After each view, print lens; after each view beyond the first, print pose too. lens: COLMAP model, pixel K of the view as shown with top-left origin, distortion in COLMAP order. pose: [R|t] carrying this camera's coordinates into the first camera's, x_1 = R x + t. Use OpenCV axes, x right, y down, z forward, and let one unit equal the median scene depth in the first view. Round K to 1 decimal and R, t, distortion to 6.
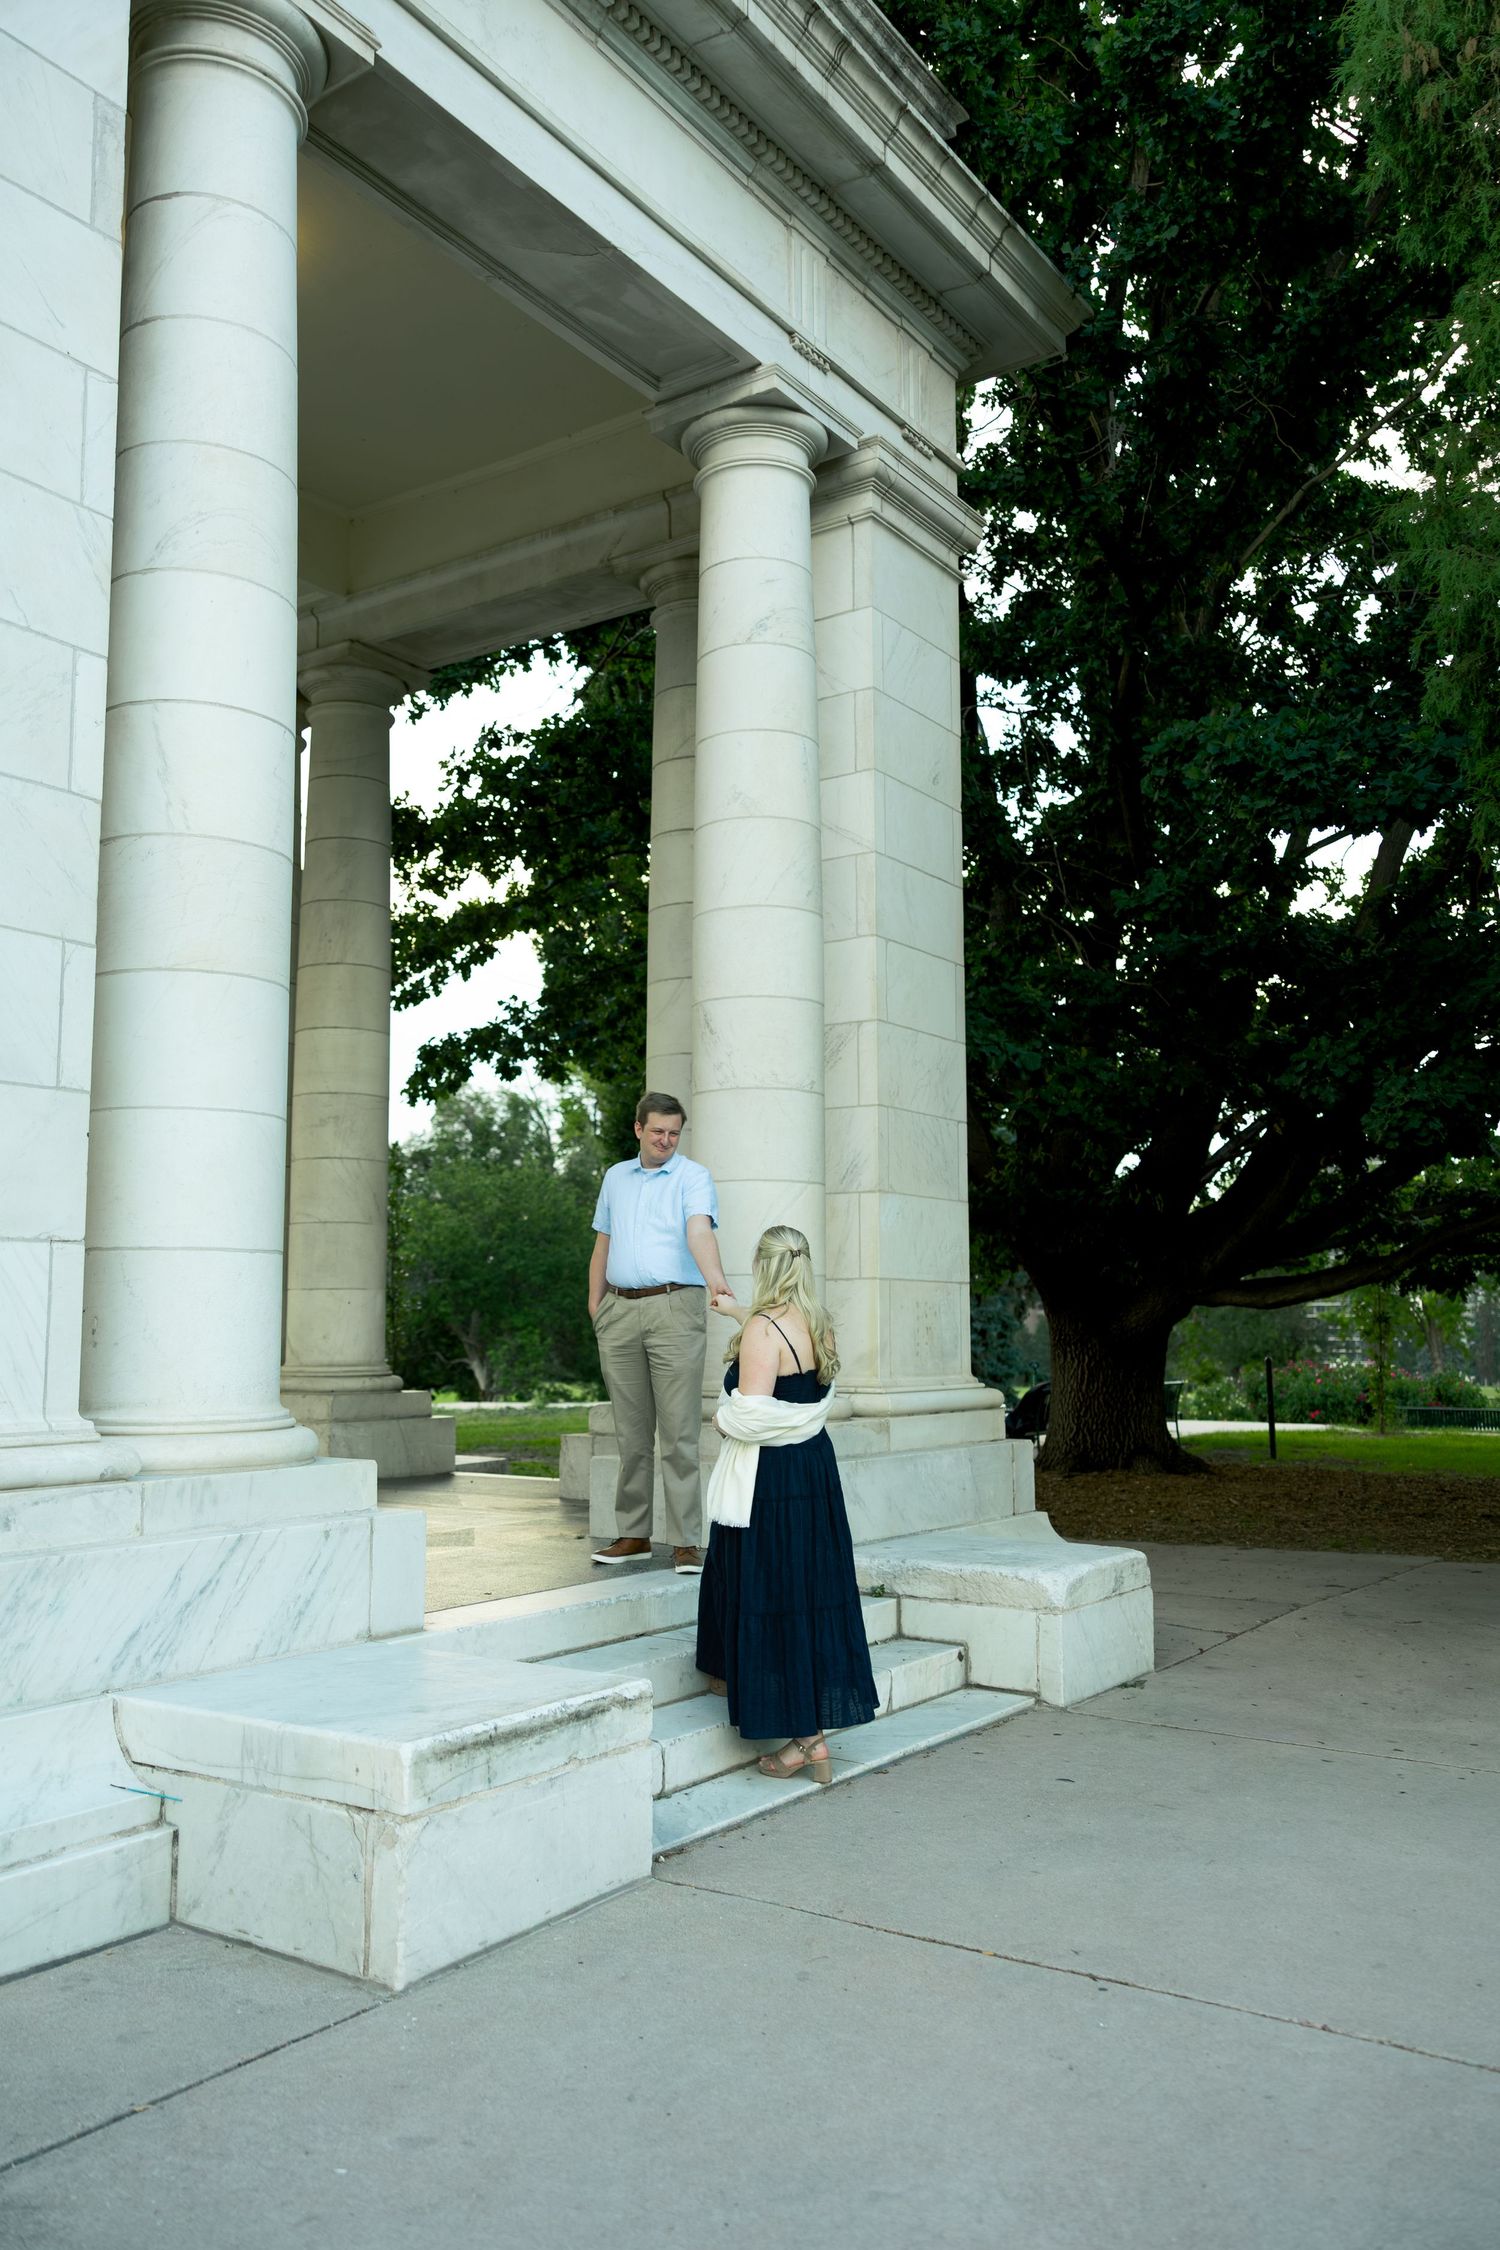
lens RADIAL K [[1799.4, 0, 755.6], [0, 1799.4, 1123.0], [0, 0, 1]] dist [-0.004438, -0.002846]
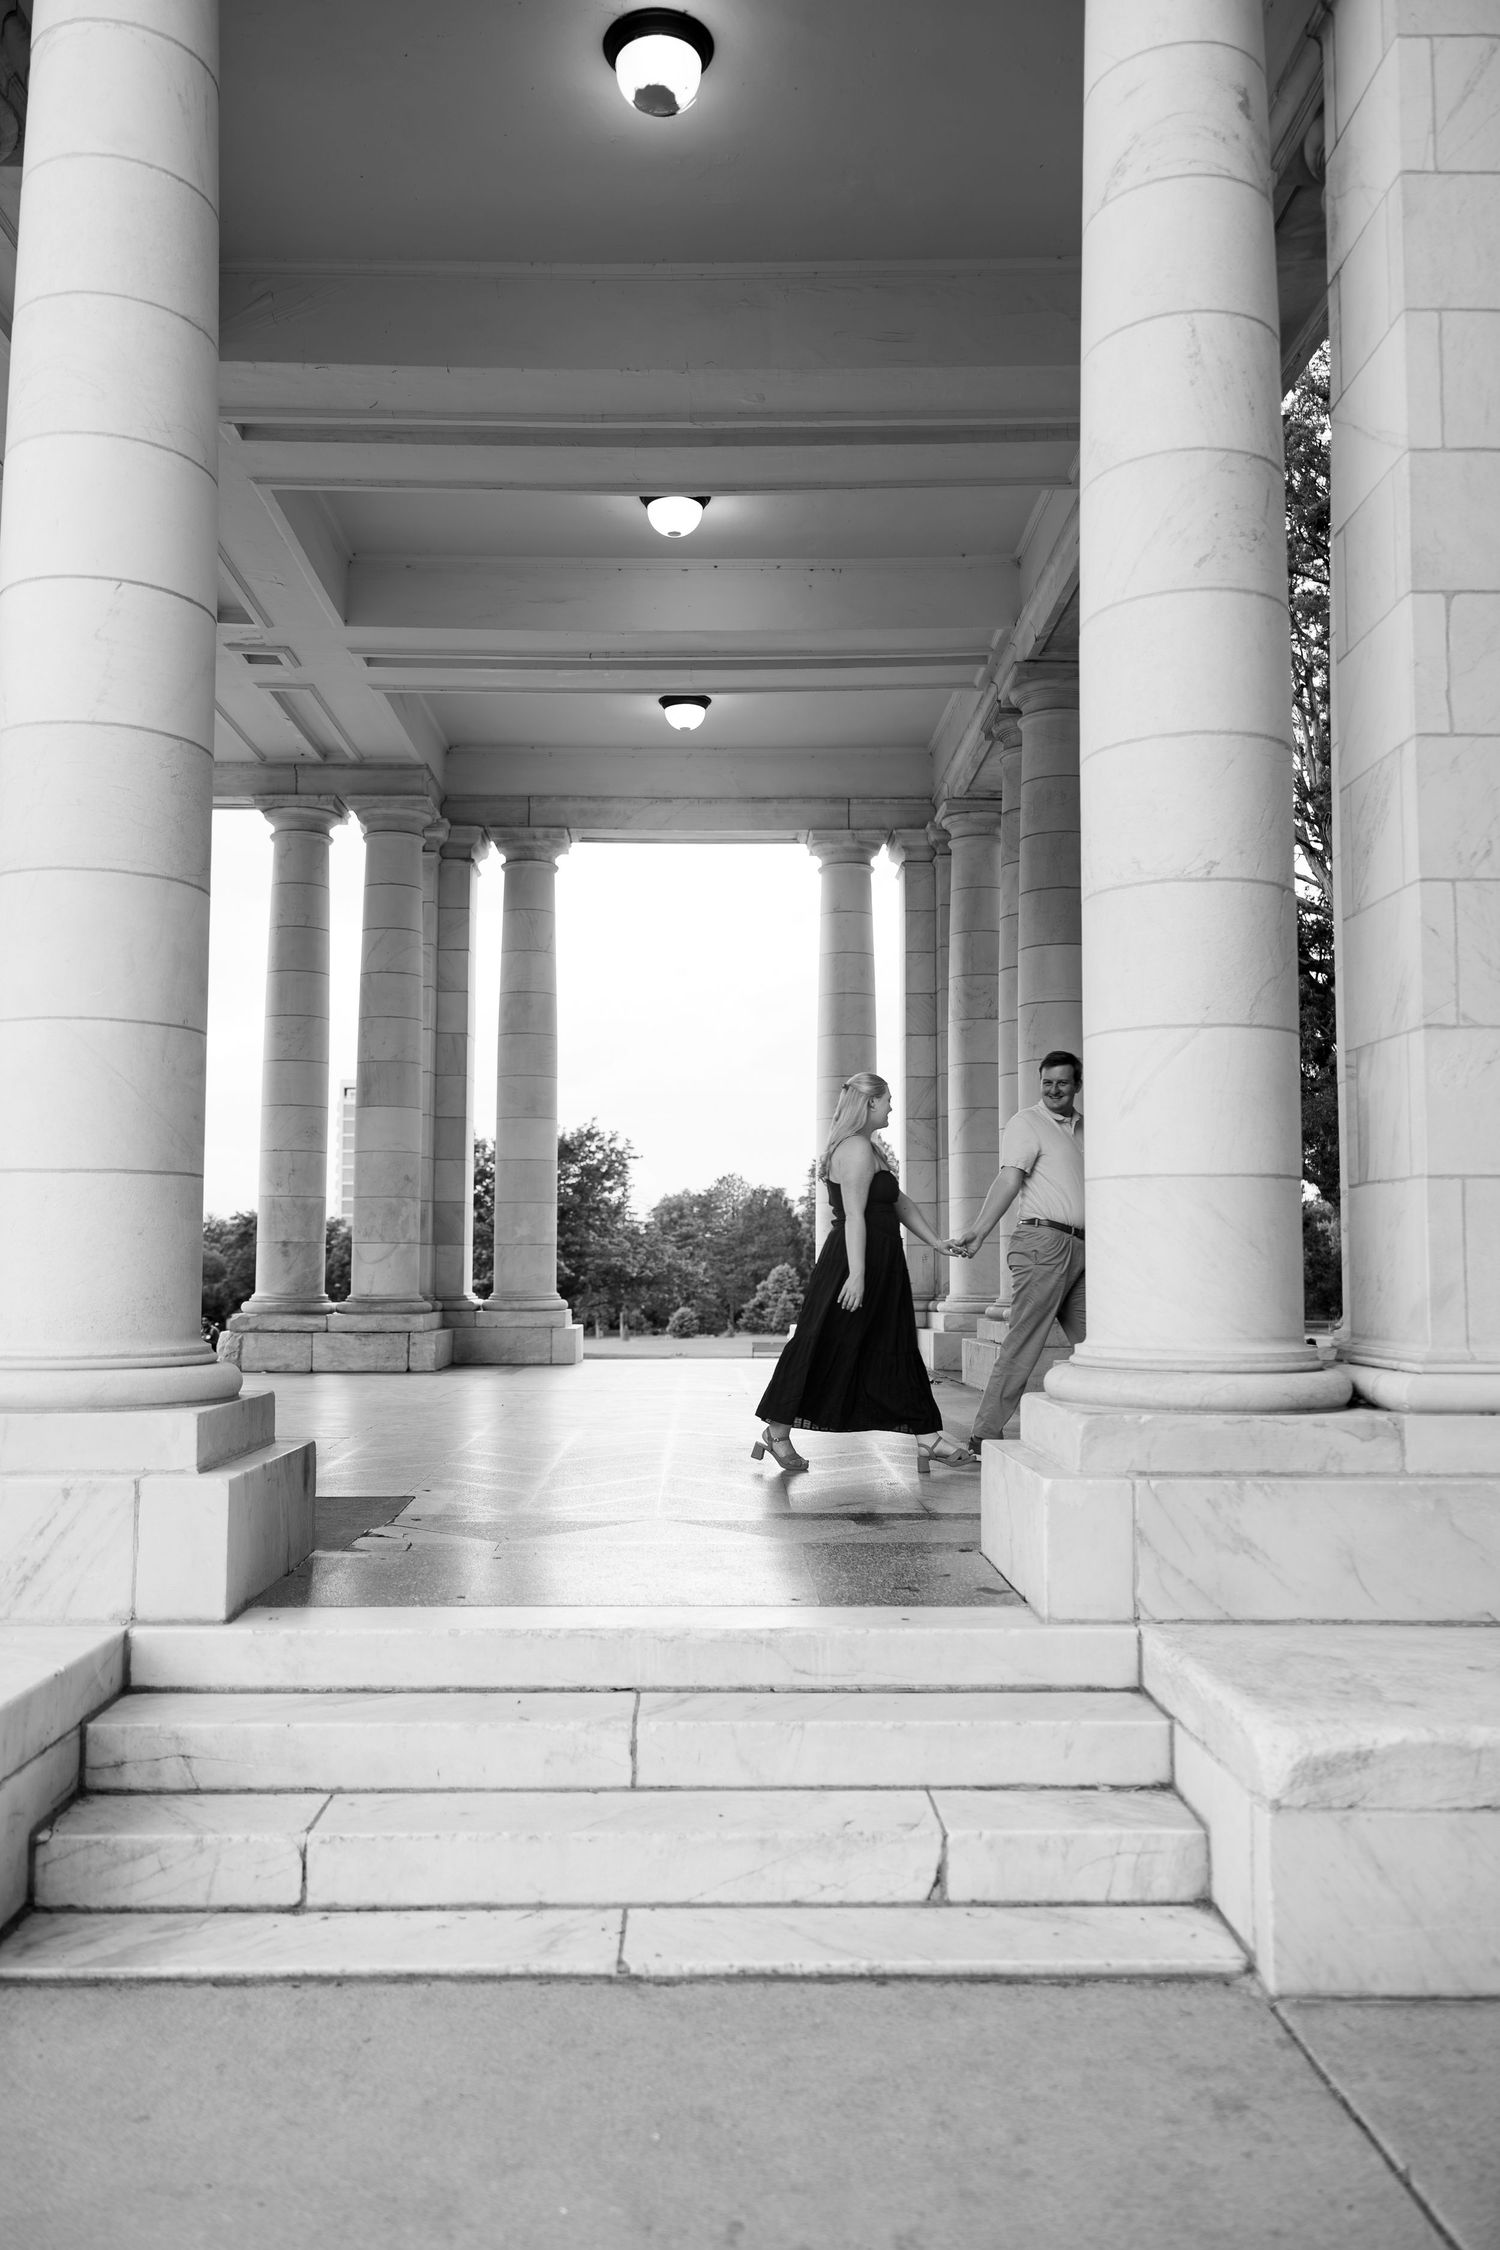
lens RADIAL K [[1799.4, 0, 749.4], [0, 1799.4, 1131.2], [0, 0, 1]] dist [-0.004438, -0.002846]
pose [[0.581321, -0.060189, -0.811445, 0.377067], [0.087985, 0.996063, -0.010850, 0.053208], [0.808904, -0.065088, 0.584327, 0.437795]]
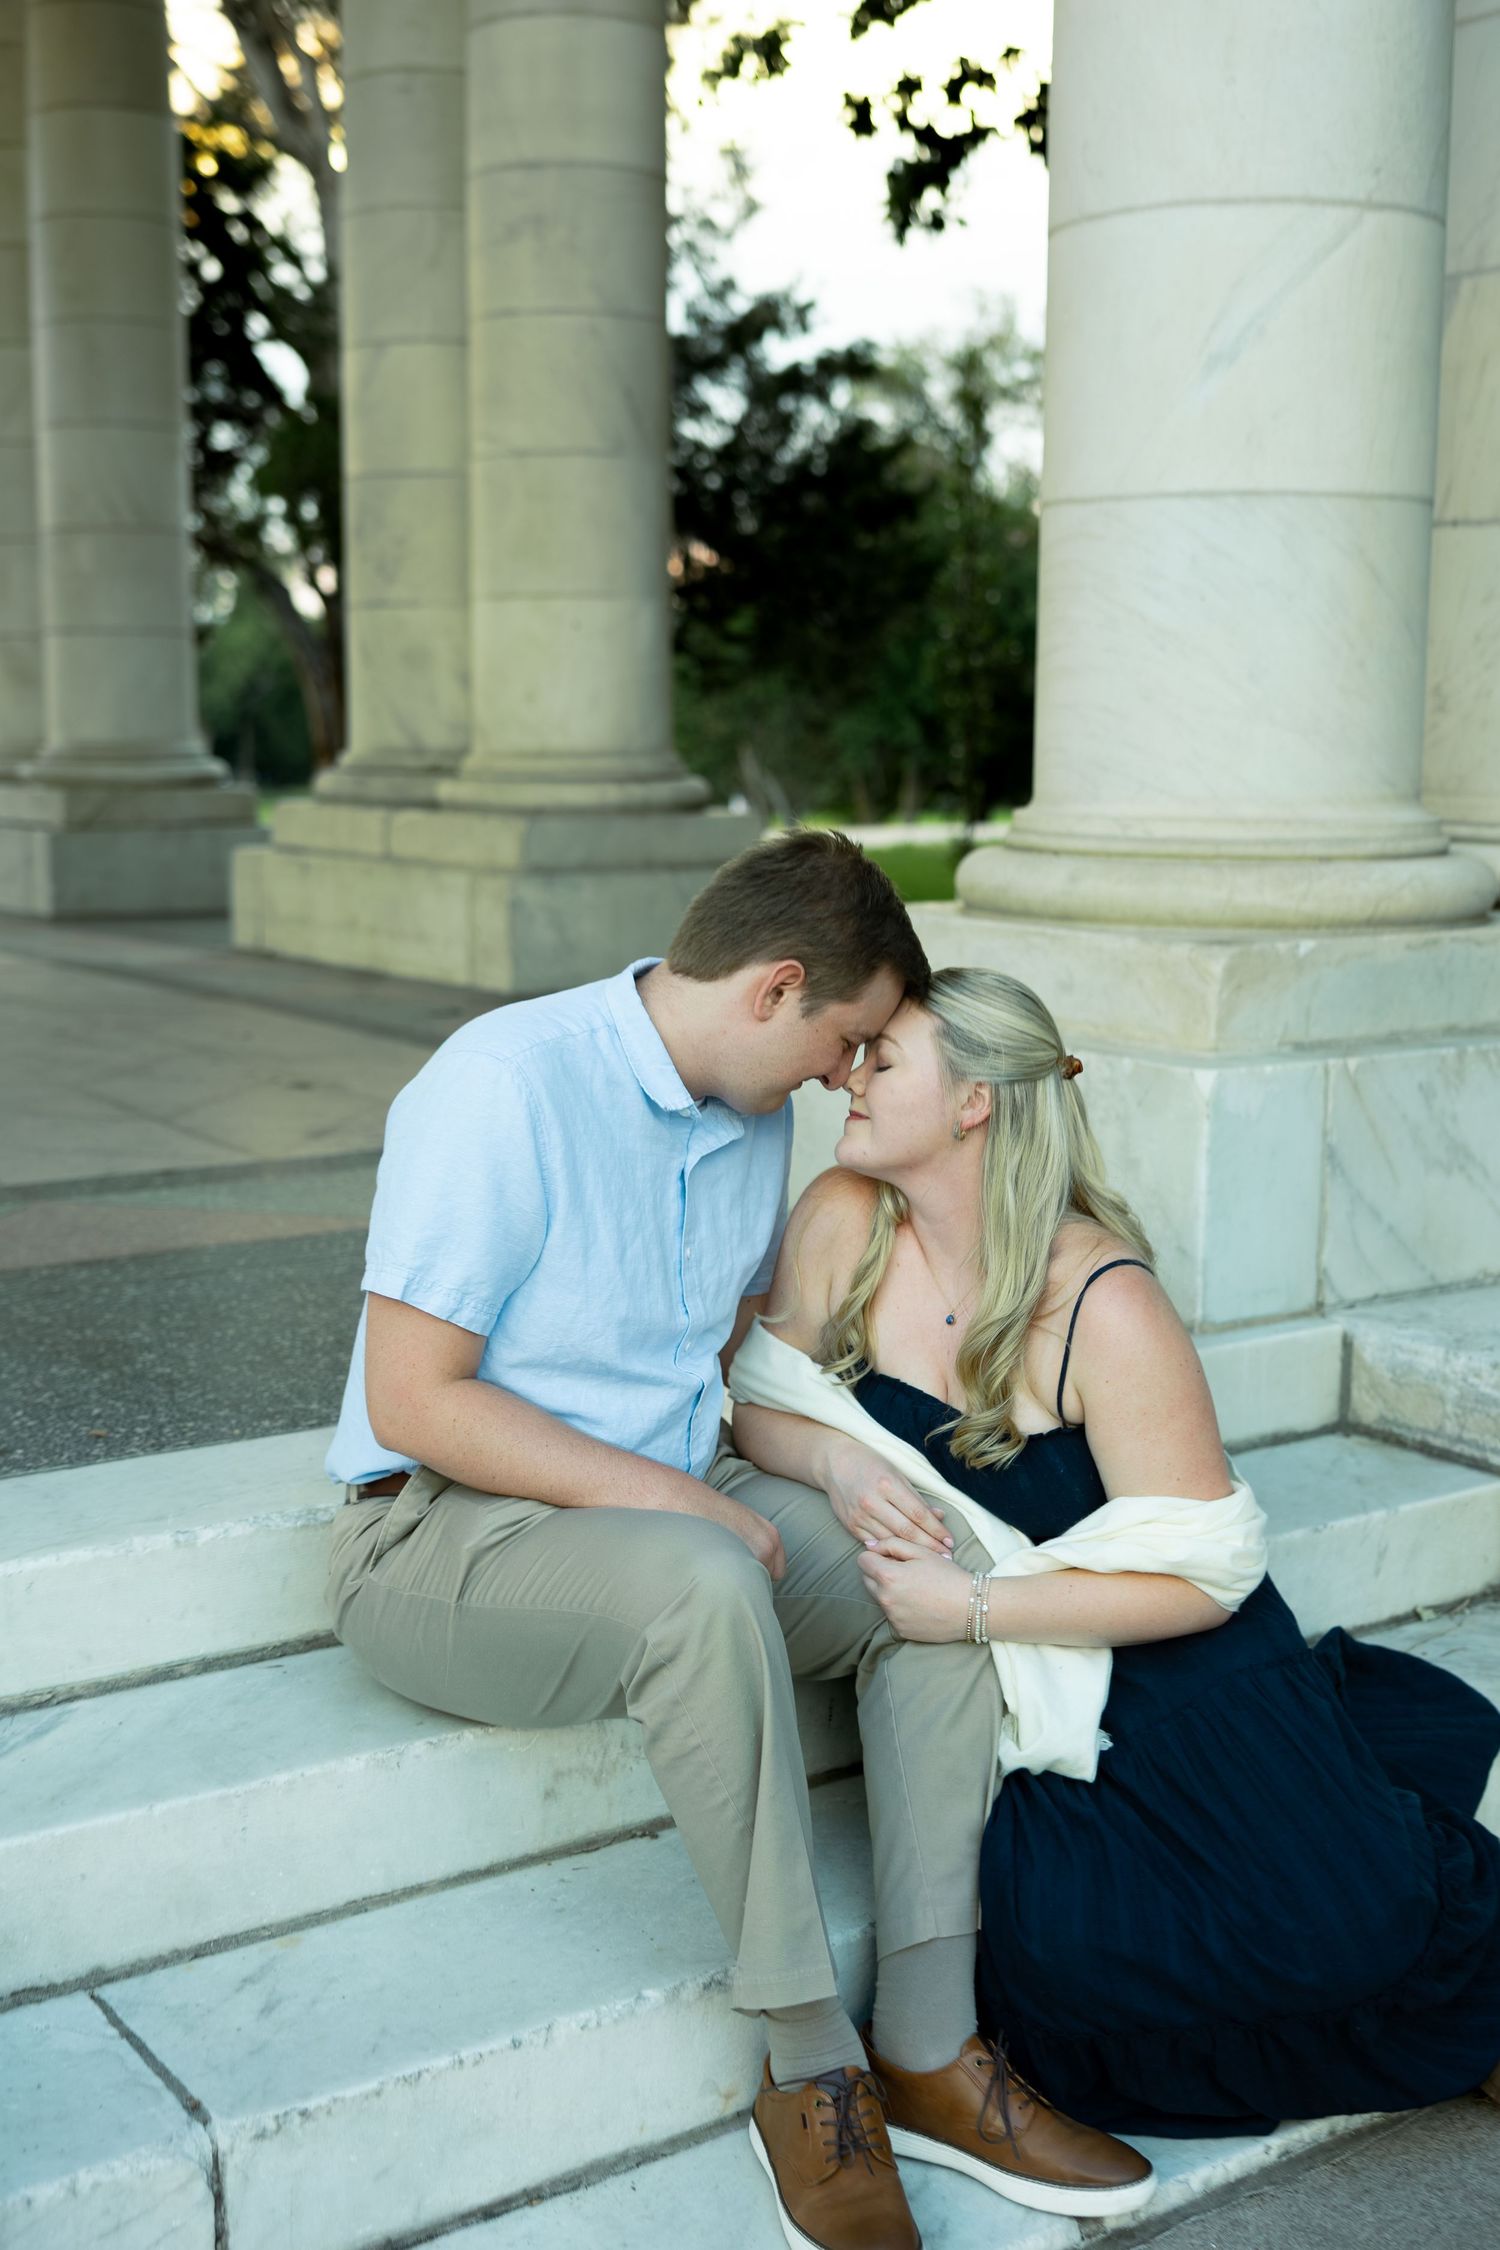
lens RADIAL K [[2660.9, 0, 739.9], [0, 2660.9, 1120.5], [0, 0, 1]] dist [0.001454, 0.000000]
pose [[0.927646, 0.058495, -0.368851, 0.096148], [0.041858, 0.965149, 0.258332, 0.054638], [0.371107, -0.255081, 0.892868, 0.414613]]
